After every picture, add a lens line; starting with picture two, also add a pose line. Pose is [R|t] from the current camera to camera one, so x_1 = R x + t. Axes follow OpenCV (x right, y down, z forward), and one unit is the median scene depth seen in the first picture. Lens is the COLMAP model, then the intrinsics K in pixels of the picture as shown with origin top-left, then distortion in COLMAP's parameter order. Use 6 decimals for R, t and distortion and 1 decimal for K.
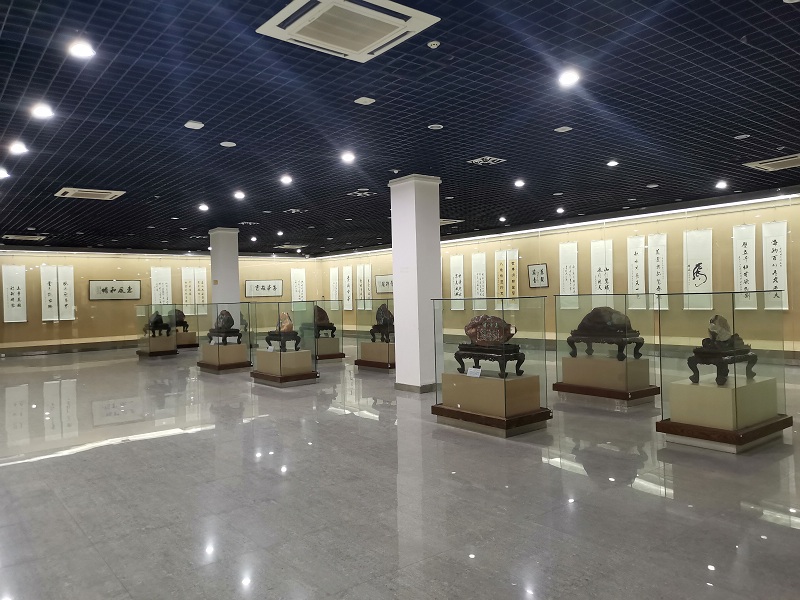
lens RADIAL K [[614.3, 0, 400.0], [0, 614.3, 300.0], [0, 0, 1]] dist [0.008606, 0.001996]
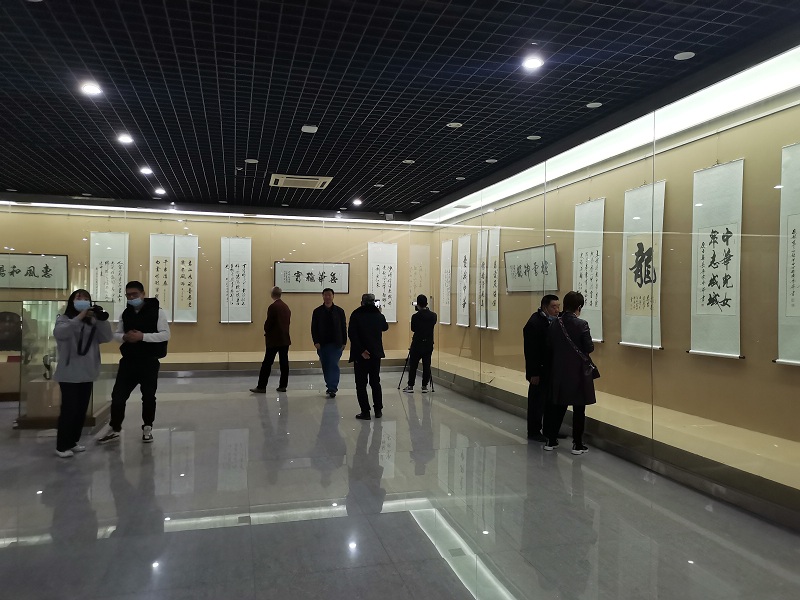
lens RADIAL K [[614.3, 0, 400.0], [0, 614.3, 300.0], [0, 0, 1]] dist [0.008606, 0.001996]
pose [[0.917504, 0.038688, -0.395841, 0.059283], [-0.039237, 0.999207, 0.006714, -0.006784], [0.395787, 0.009372, 0.918294, 0.561526]]
